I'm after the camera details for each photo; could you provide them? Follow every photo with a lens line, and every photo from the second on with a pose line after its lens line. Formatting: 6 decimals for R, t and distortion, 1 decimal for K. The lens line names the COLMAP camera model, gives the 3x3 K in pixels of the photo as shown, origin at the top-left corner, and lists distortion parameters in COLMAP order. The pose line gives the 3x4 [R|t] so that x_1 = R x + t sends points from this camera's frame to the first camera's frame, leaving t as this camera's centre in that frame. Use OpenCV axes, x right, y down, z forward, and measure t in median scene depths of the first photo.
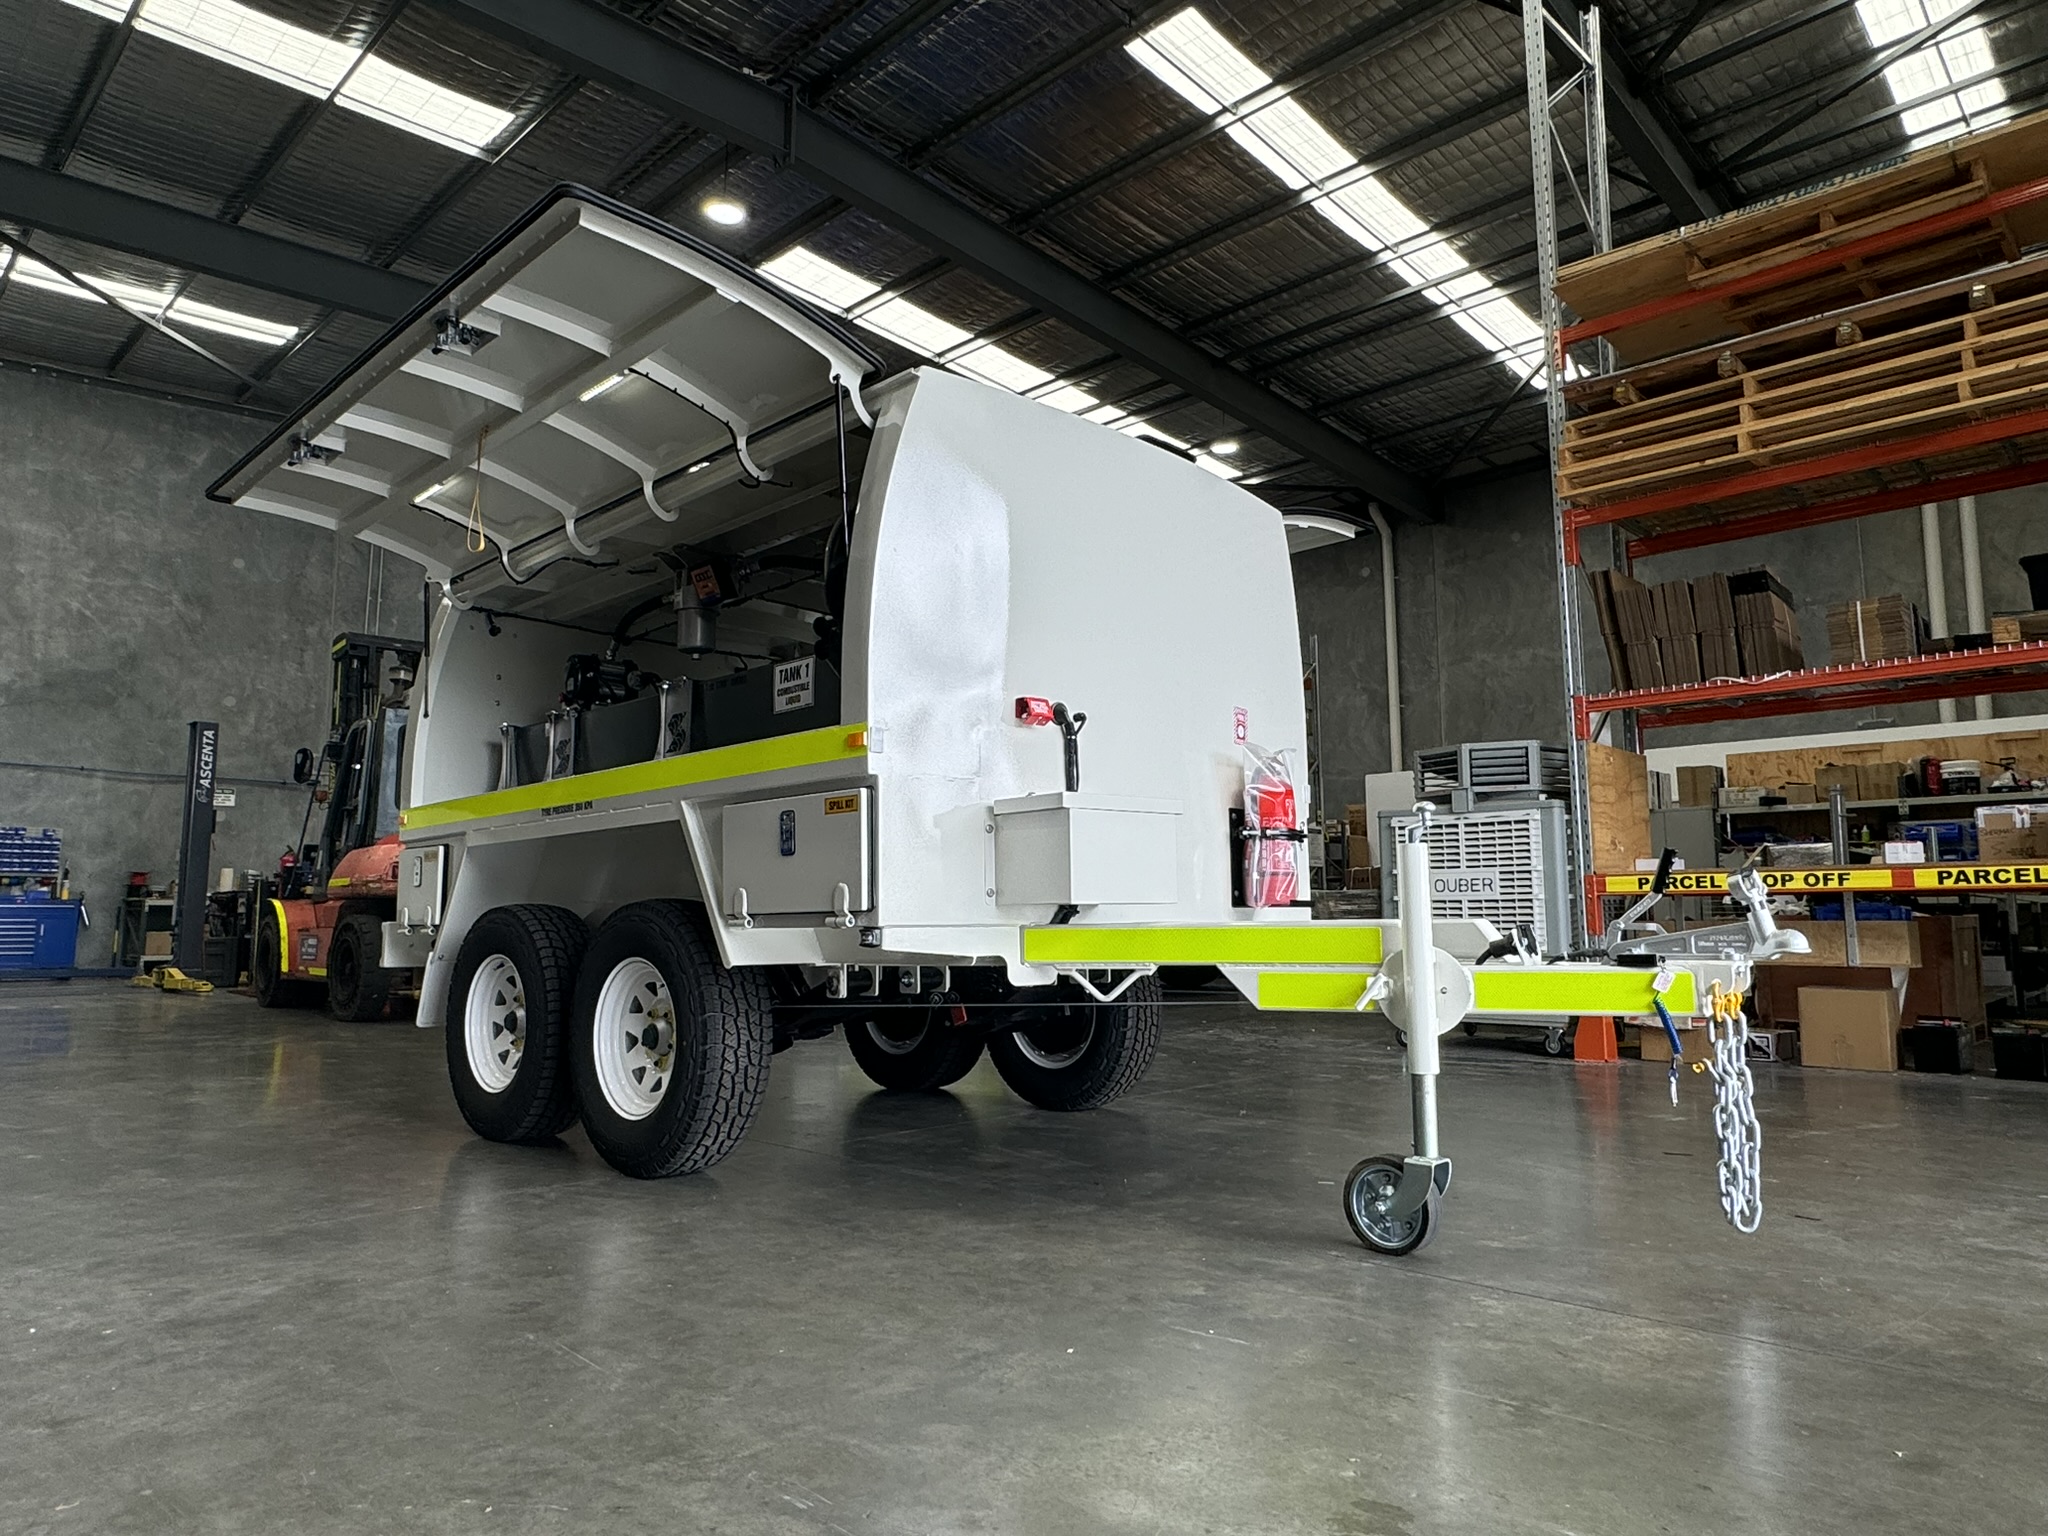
lens RADIAL K [[1252.0, 0, 1029.0], [0, 1252.0, 762.1], [0, 0, 1]] dist [0.004523, 0.000736]
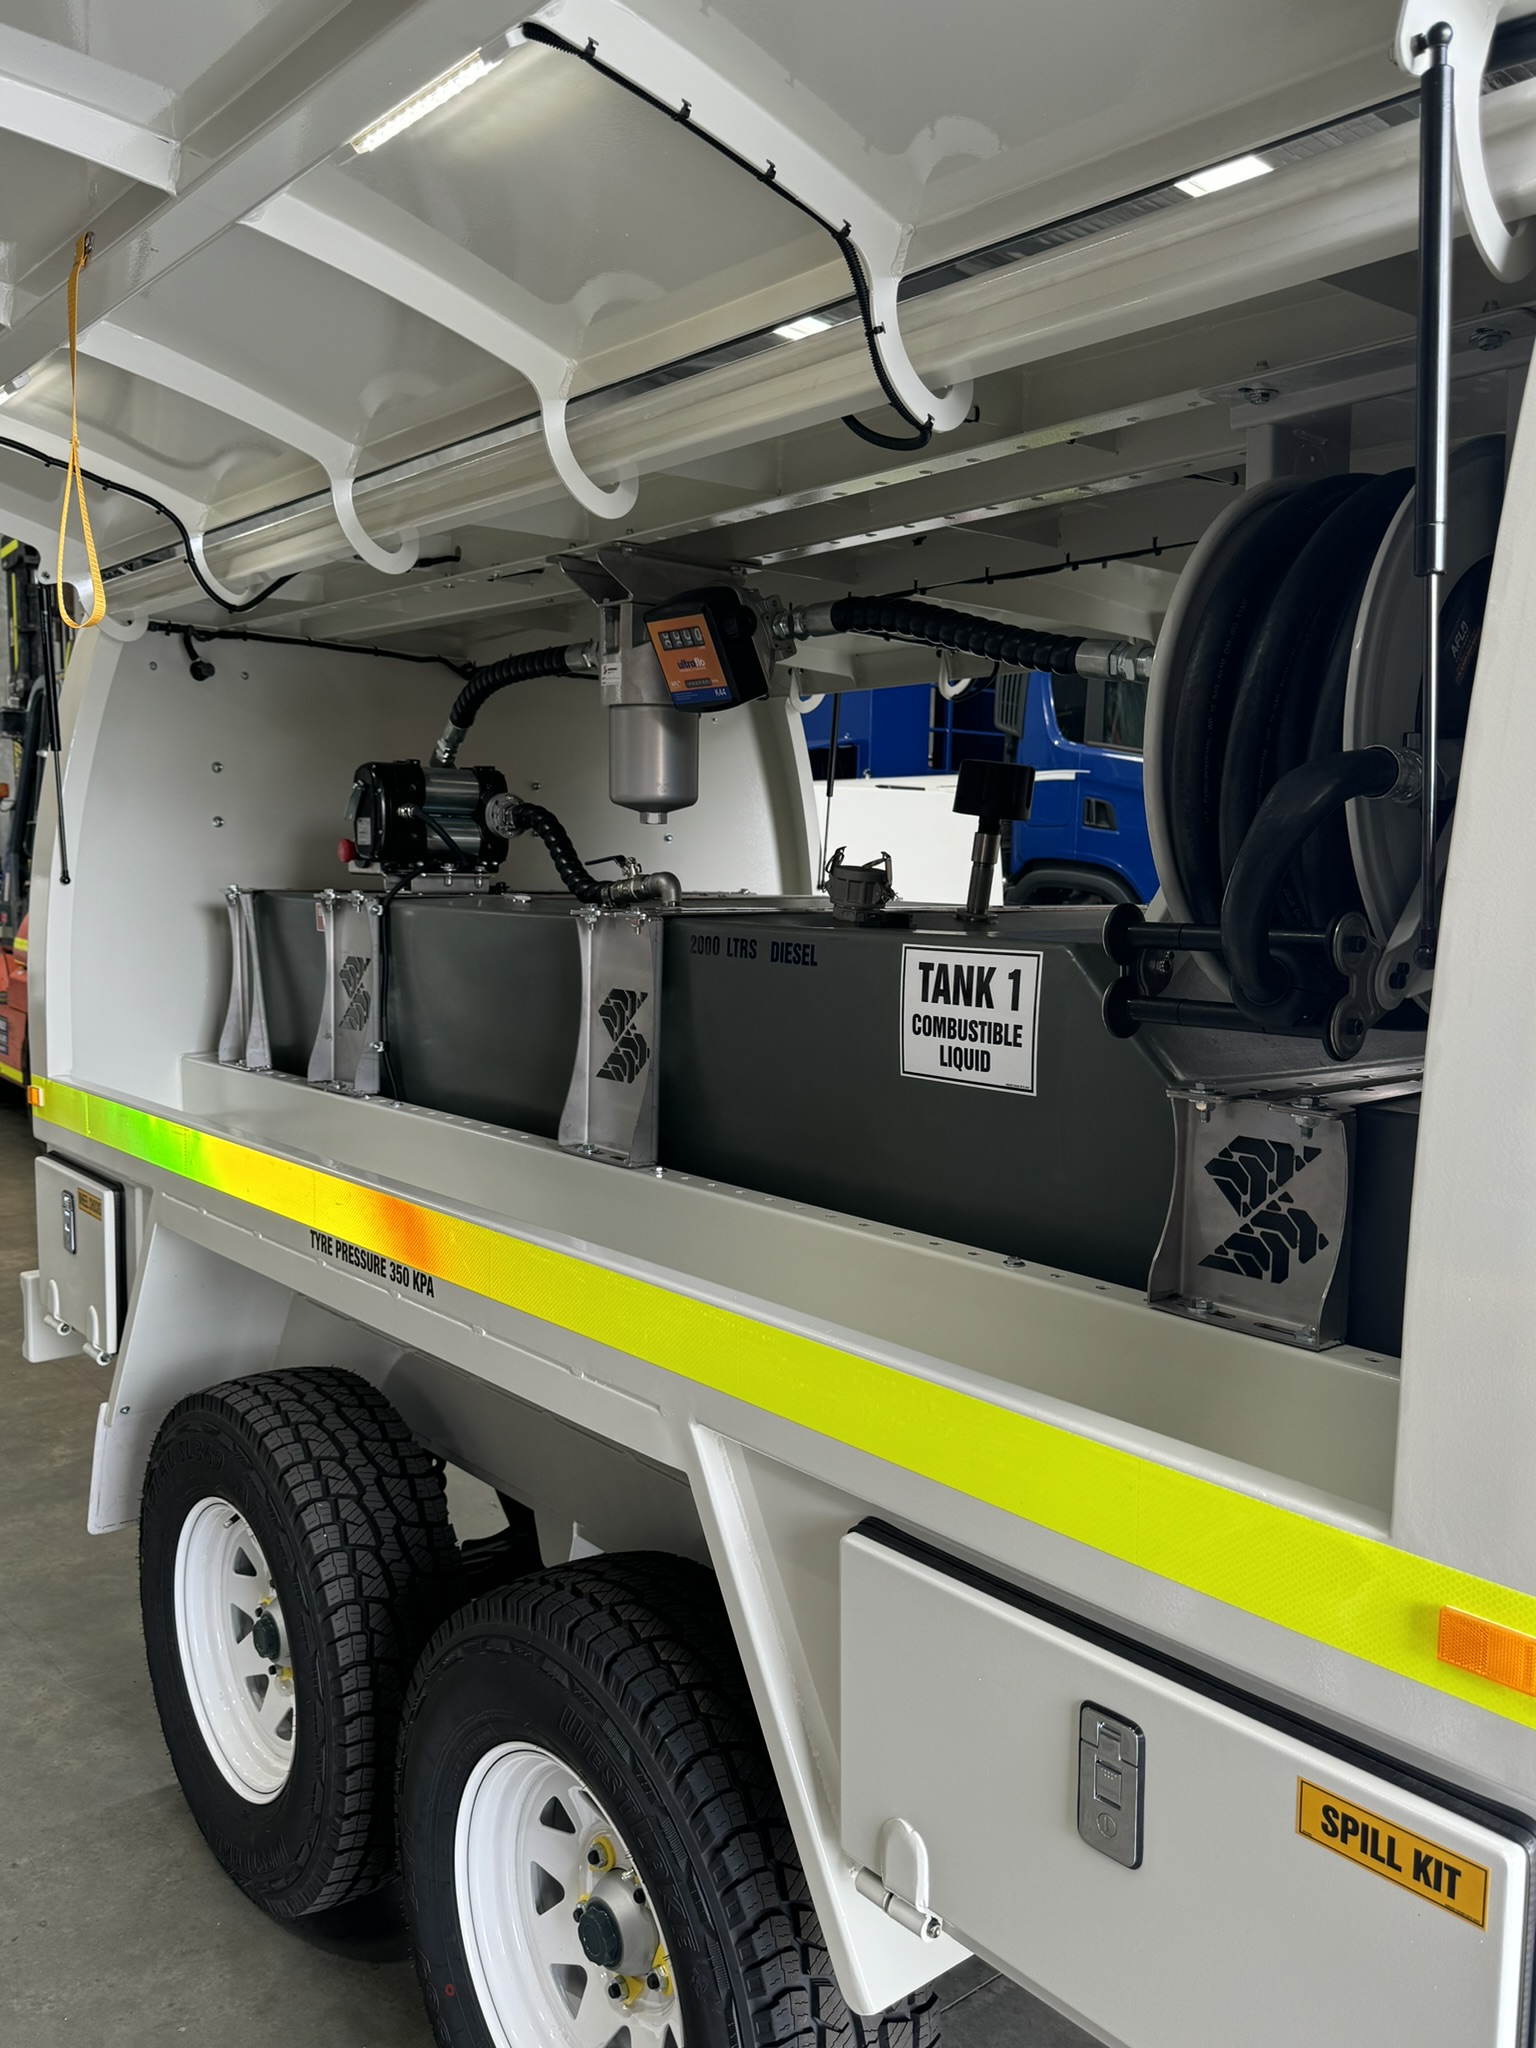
lens RADIAL K [[1625.2, 0, 766.2], [0, 1625.2, 1034.4], [0, 0, 1]] dist [0.070808, -0.029841]
pose [[0.993360, 0.041228, -0.107408, -0.176305], [-0.015003, 0.972034, 0.234359, -0.149632], [0.114066, -0.231191, 0.966199, 0.487884]]
